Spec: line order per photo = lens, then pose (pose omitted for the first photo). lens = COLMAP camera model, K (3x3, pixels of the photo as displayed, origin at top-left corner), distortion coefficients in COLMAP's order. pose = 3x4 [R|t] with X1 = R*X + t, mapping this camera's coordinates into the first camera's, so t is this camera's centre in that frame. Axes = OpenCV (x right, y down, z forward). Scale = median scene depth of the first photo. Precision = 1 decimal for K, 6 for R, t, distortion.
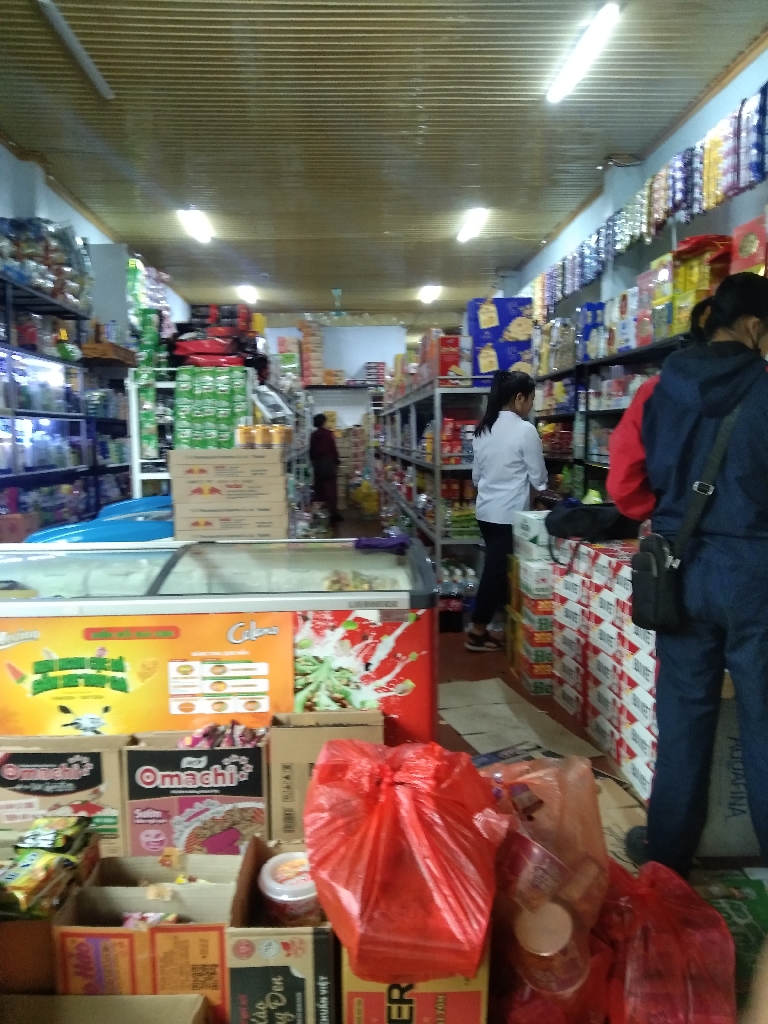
lens RADIAL K [[844.3, 0, 387.9], [0, 844.3, 487.4], [0, 0, 1]] dist [0.008590, -0.009311]
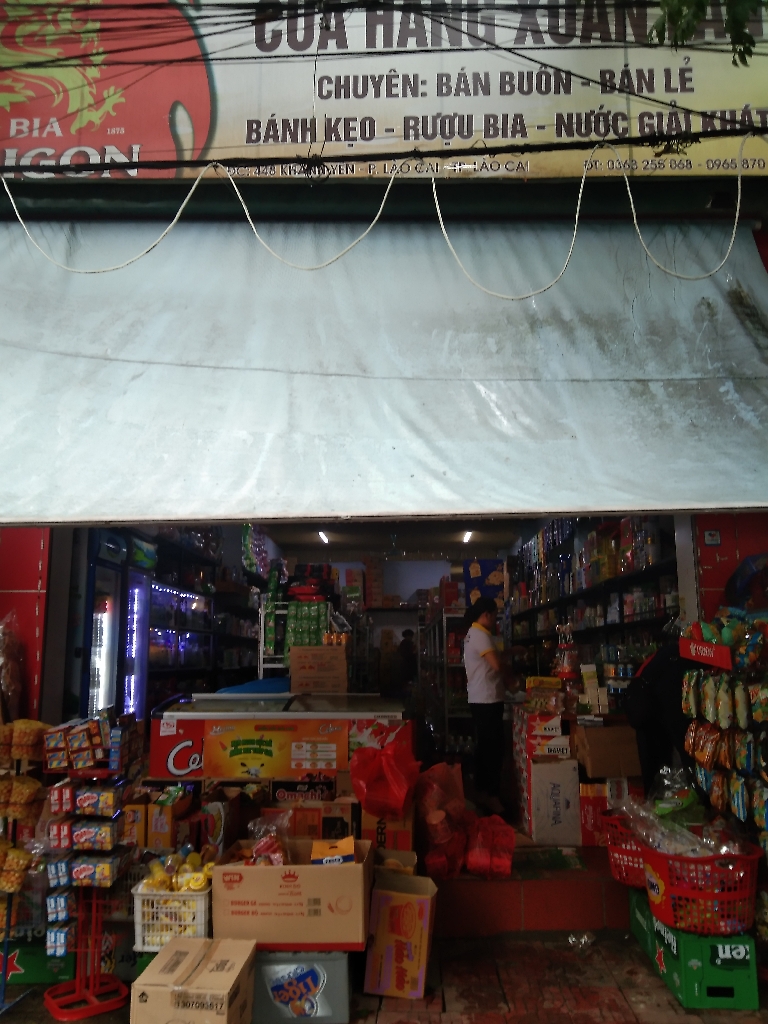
lens RADIAL K [[827.4, 0, 384.0], [0, 827.4, 512.0], [0, 0, 1]] dist [0.111817, -0.157033]
pose [[0.996621, -0.003597, -0.082053, 0.125168], [-0.015440, 0.973022, -0.230197, 0.095774], [0.080667, 0.230686, 0.969679, -0.961378]]
